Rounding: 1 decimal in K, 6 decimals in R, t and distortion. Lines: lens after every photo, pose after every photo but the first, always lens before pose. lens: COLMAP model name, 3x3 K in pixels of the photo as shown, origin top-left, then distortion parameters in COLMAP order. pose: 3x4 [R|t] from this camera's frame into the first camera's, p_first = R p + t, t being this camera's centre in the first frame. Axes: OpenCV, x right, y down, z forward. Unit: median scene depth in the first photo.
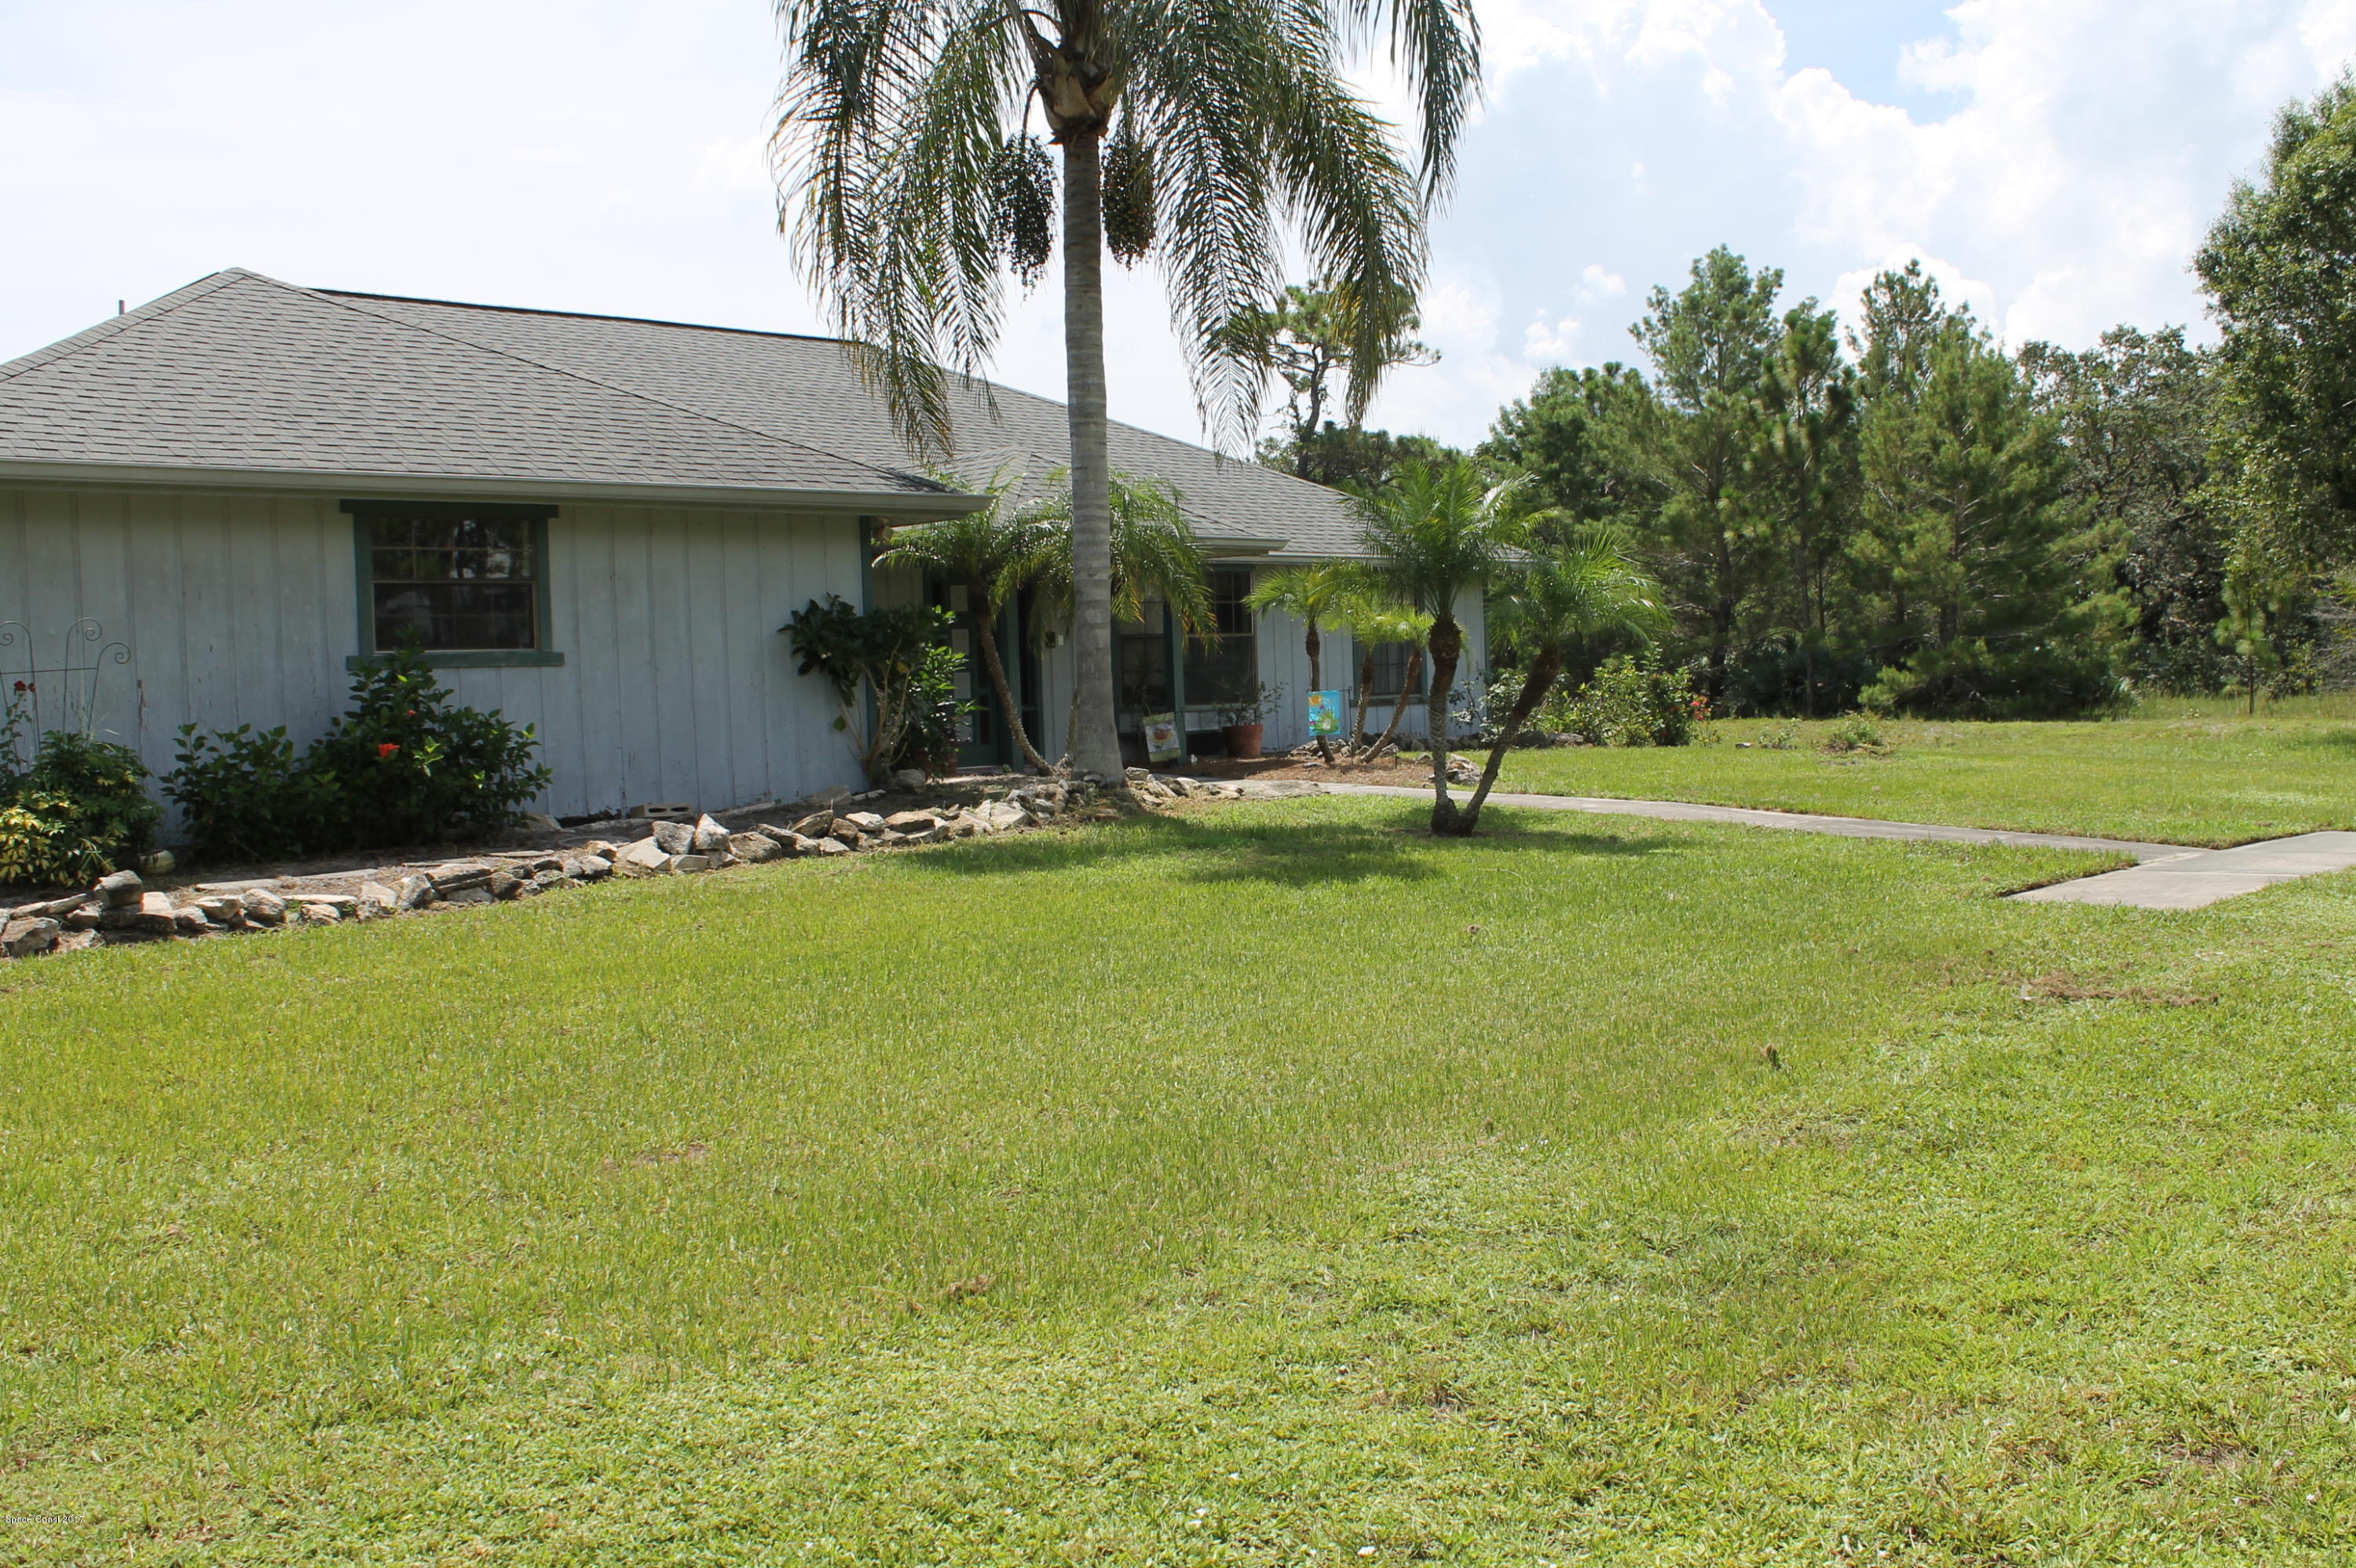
lens RADIAL K [[2217.8, 0, 1182.6], [0, 2217.8, 782.9], [0, 0, 1]] dist [-0.155181, 0.154490]
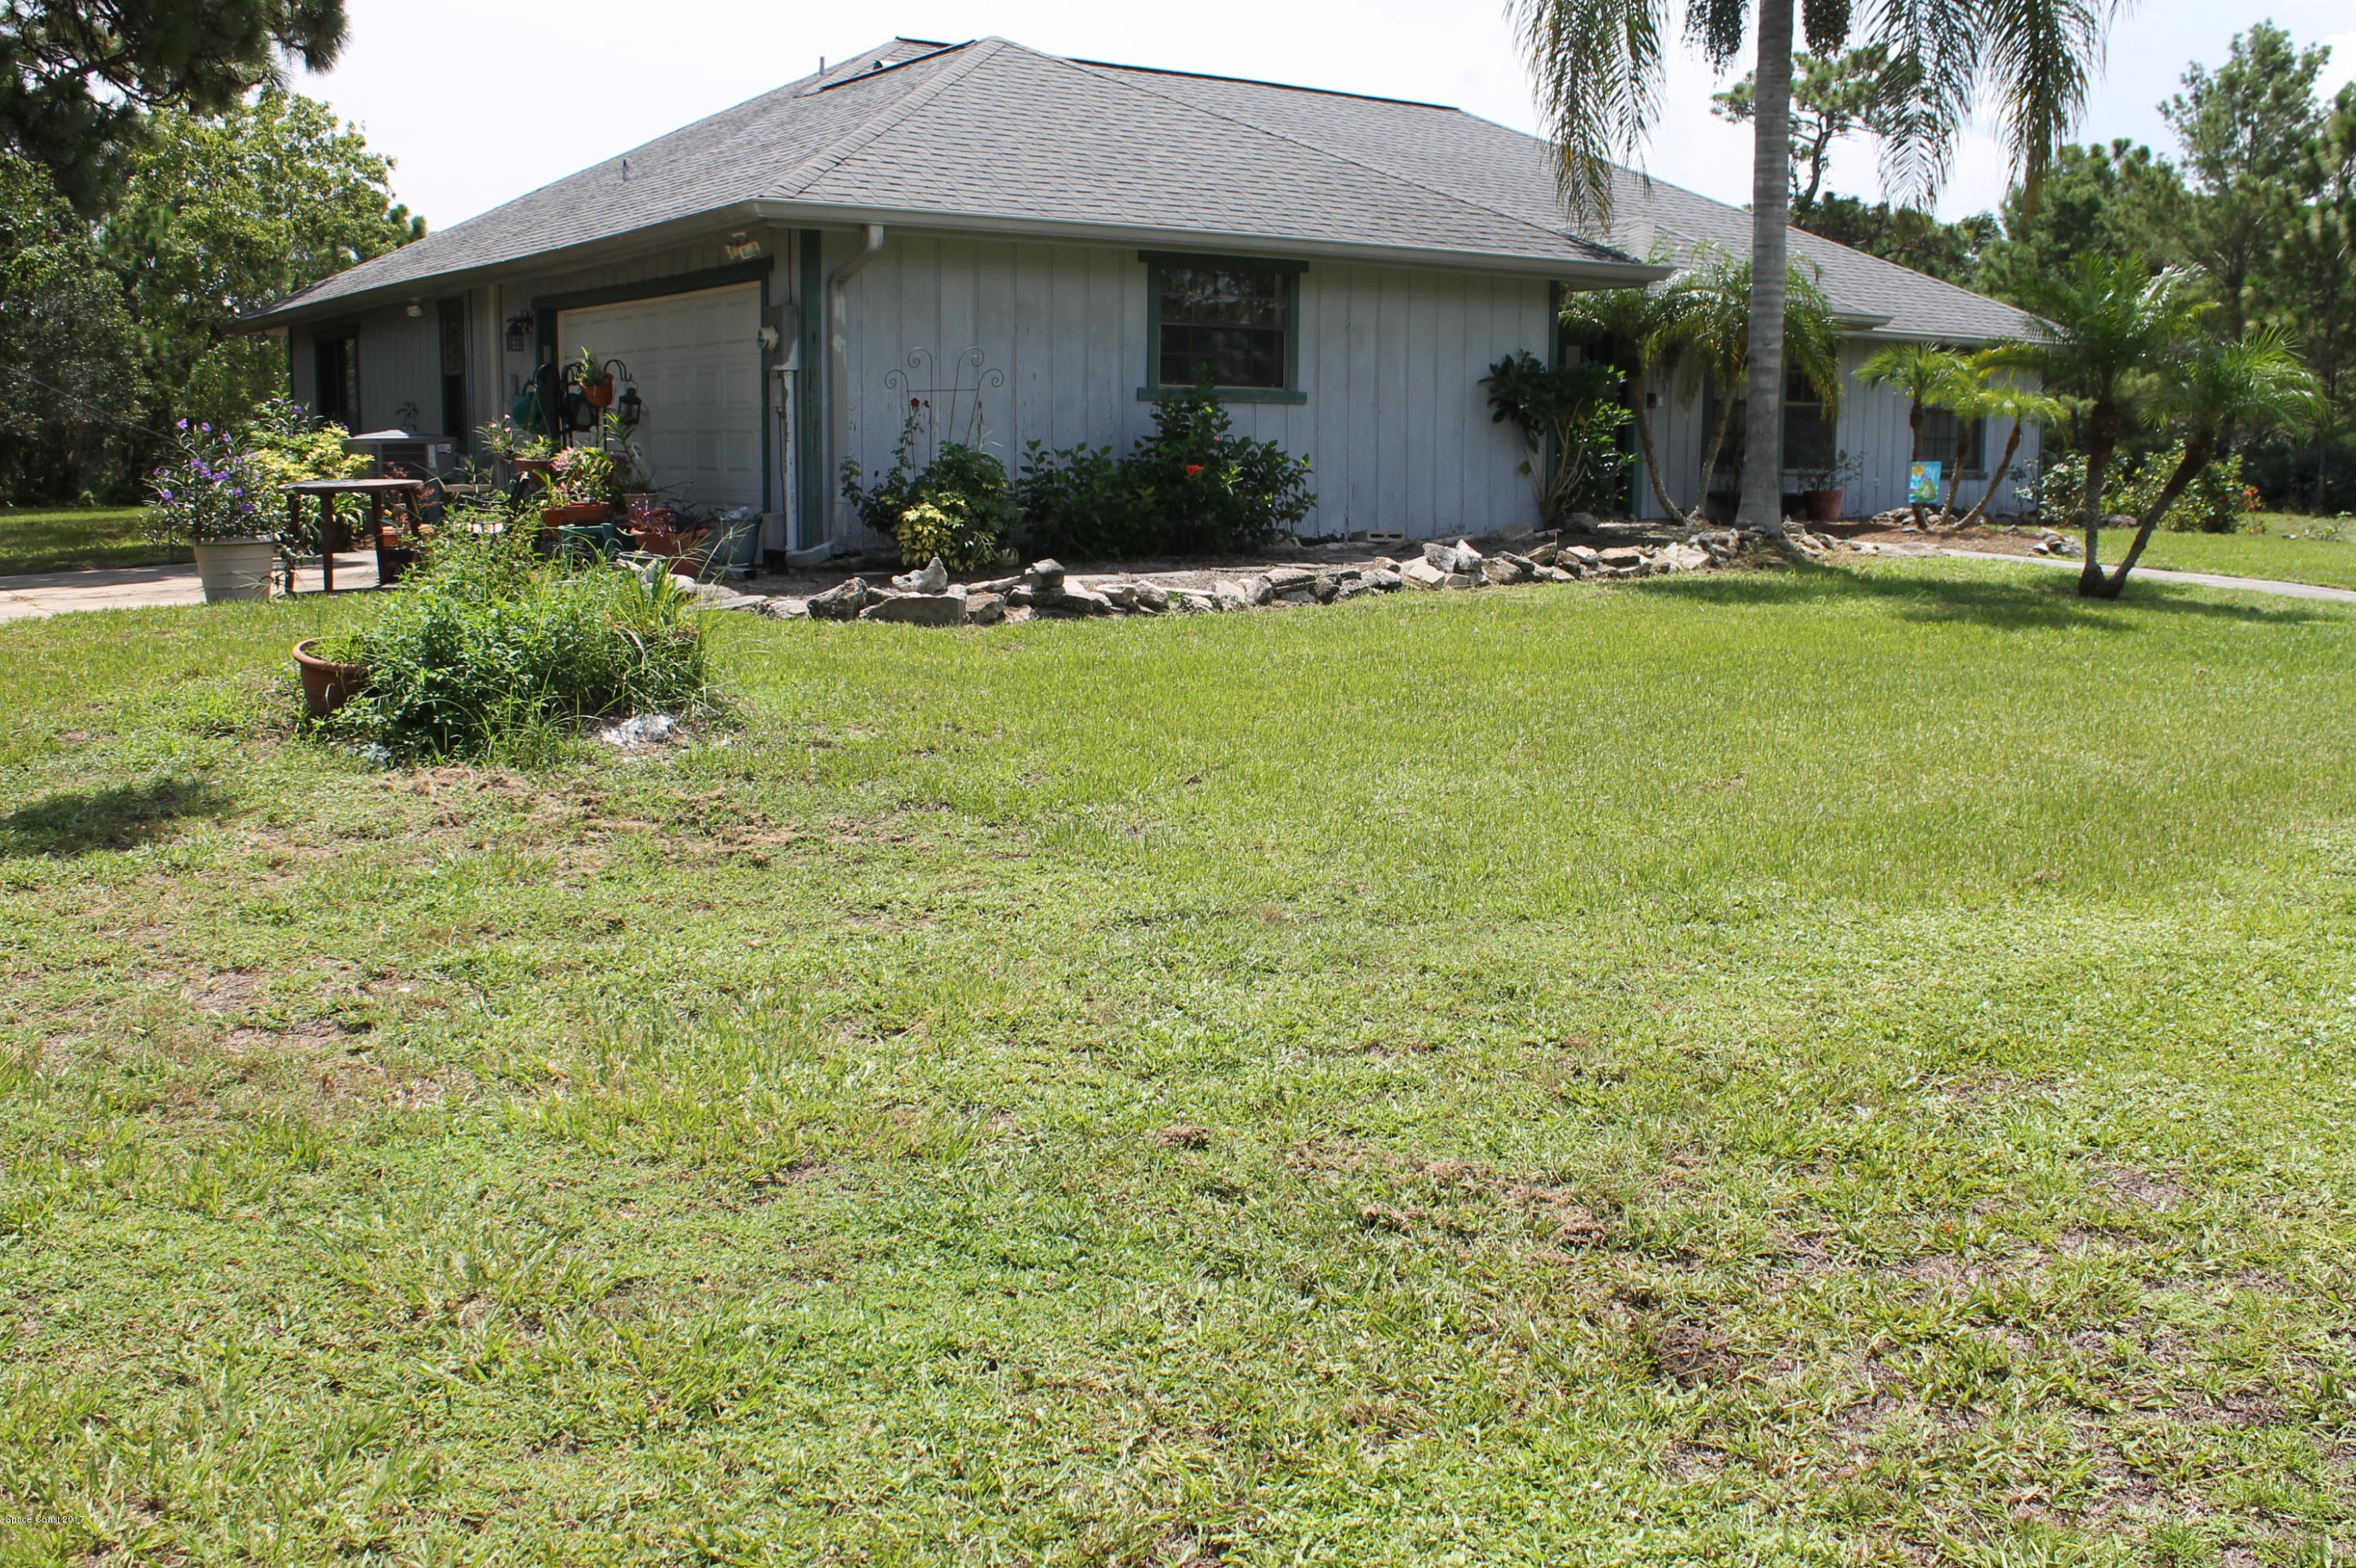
lens RADIAL K [[2223.1, 0, 1181.0], [0, 2223.1, 761.6], [0, 0, 1]] dist [-0.152732, 0.159469]
pose [[0.983030, 0.066248, -0.171067, -0.137162], [-0.048863, 0.993386, 0.103910, 0.014345], [0.176819, -0.093787, 0.979765, -0.150199]]
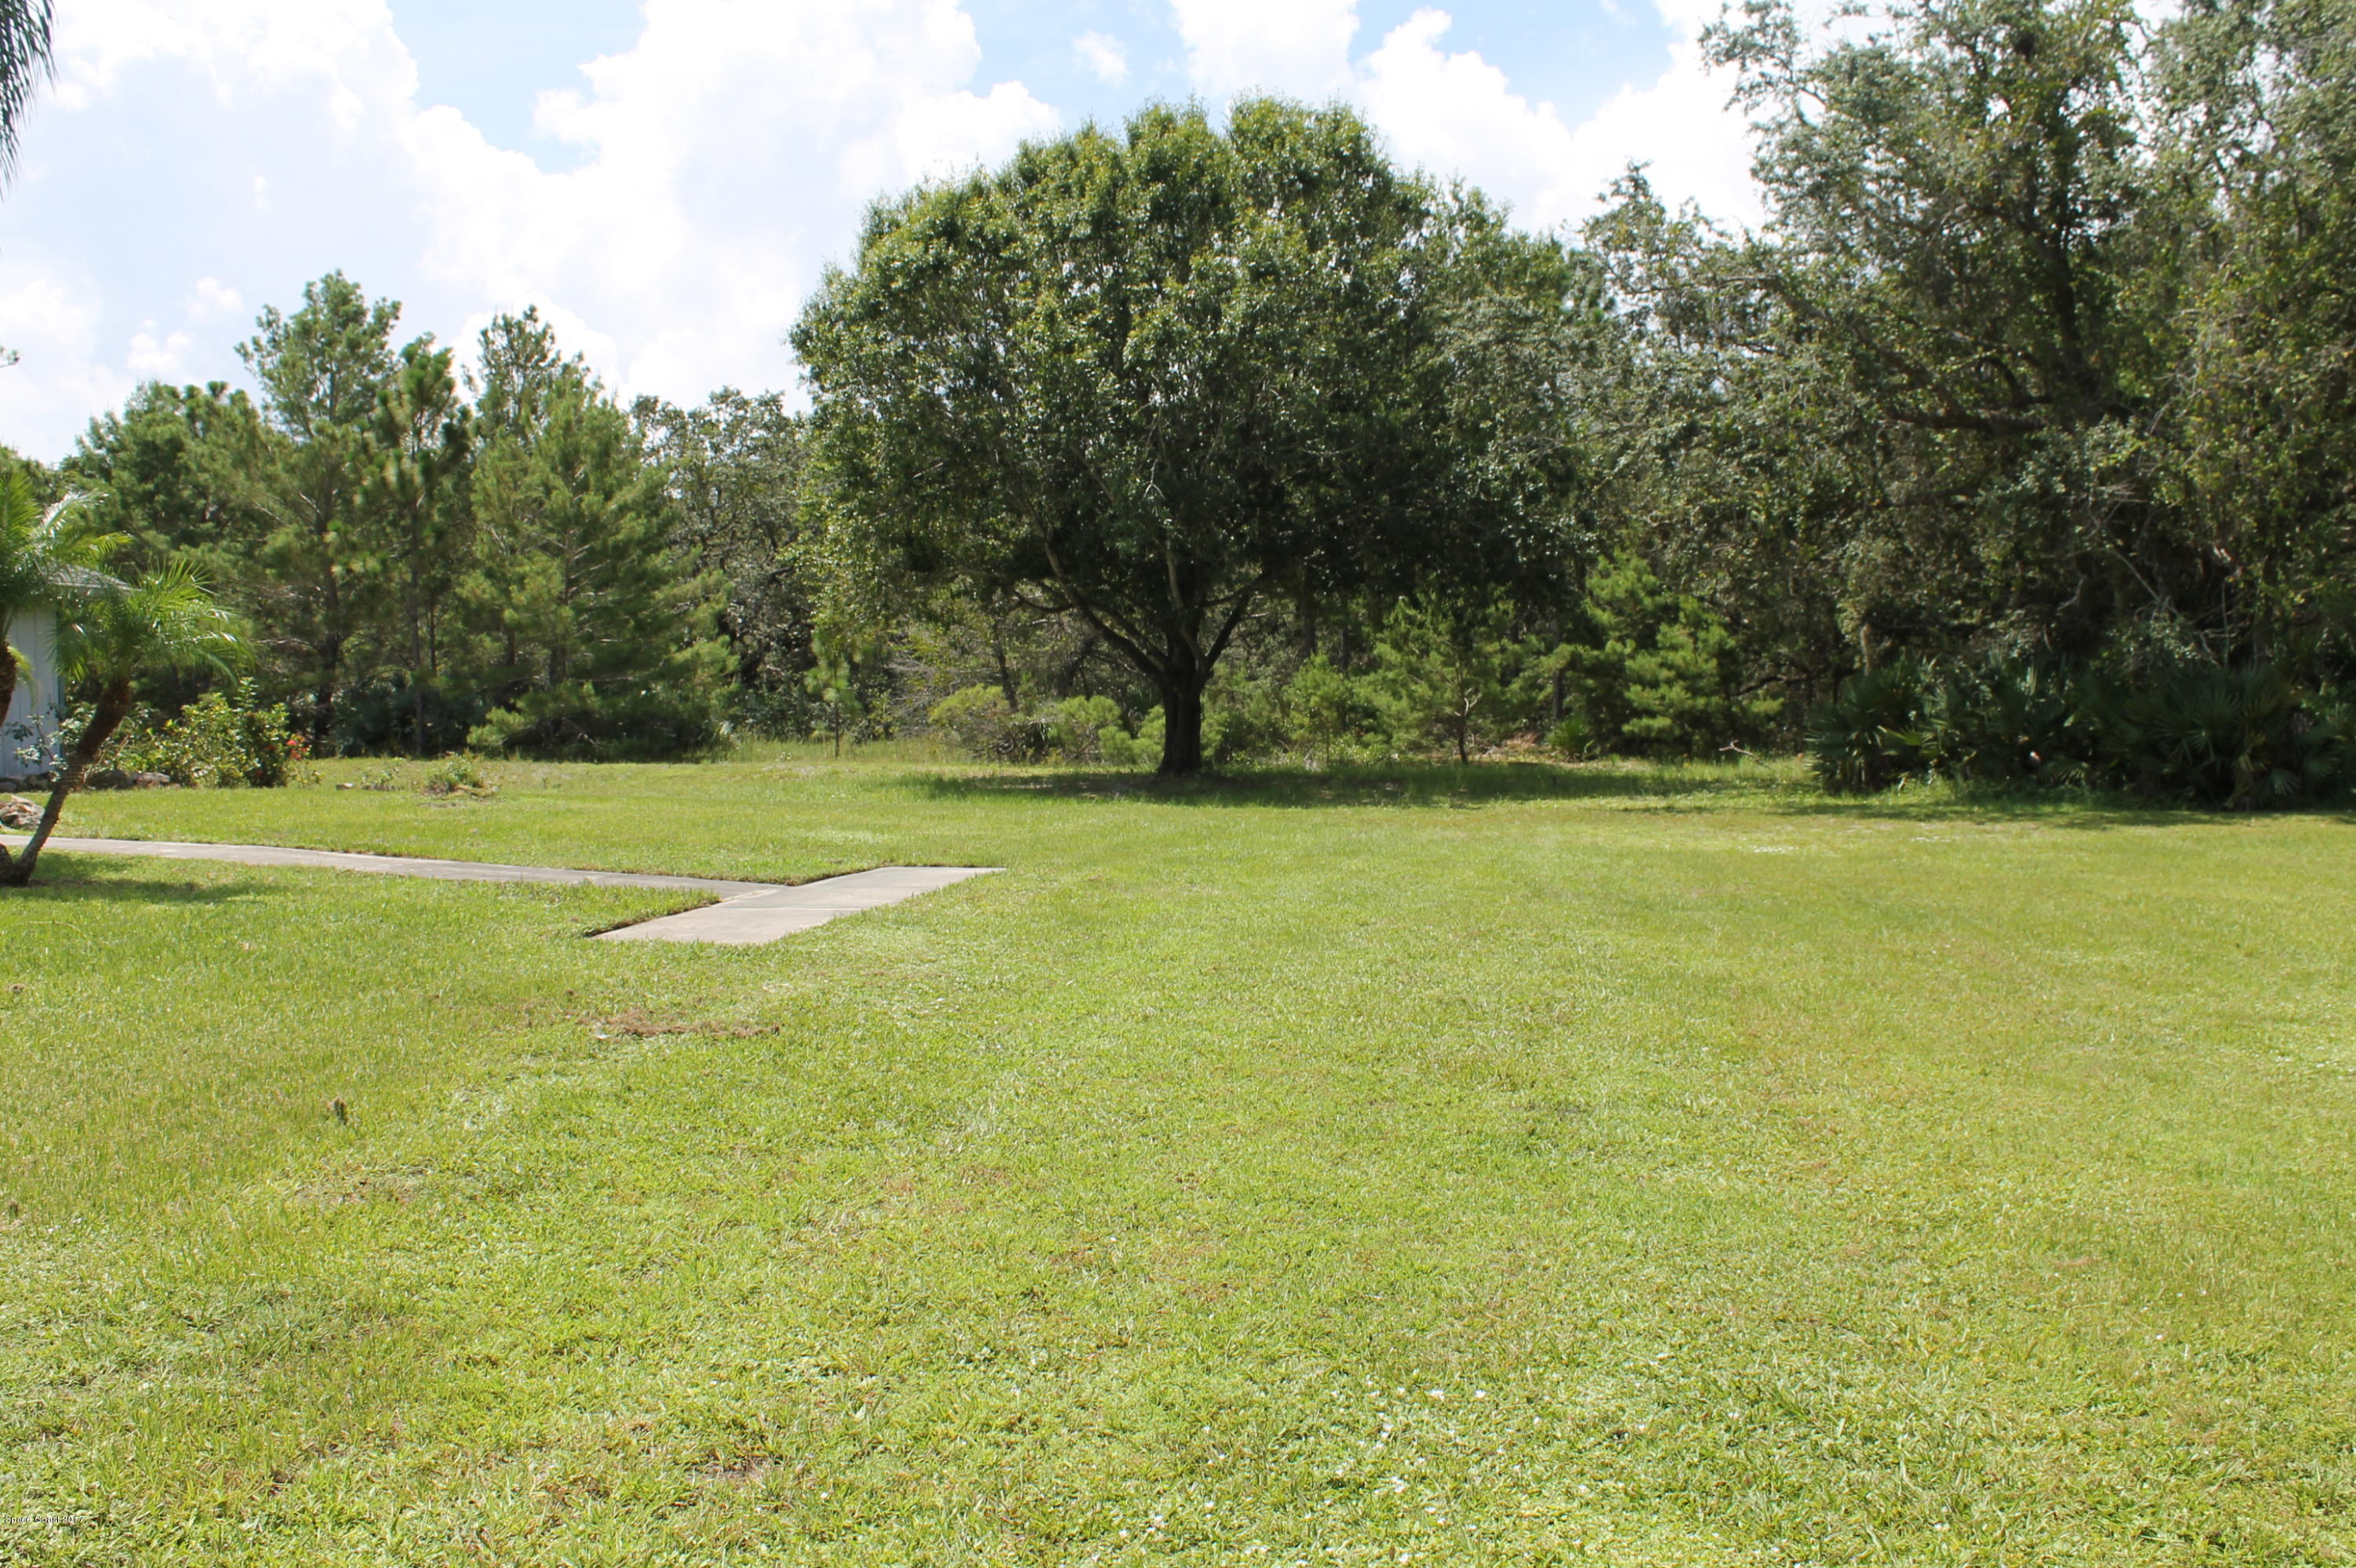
lens RADIAL K [[2217.8, 0, 1182.6], [0, 2217.8, 782.9], [0, 0, 1]] dist [-0.155181, 0.154490]
pose [[0.818650, 0.003851, 0.574280, 0.011962], [0.006684, 0.999846, -0.016234, -0.000861], [-0.574254, 0.017128, 0.818498, -0.000477]]
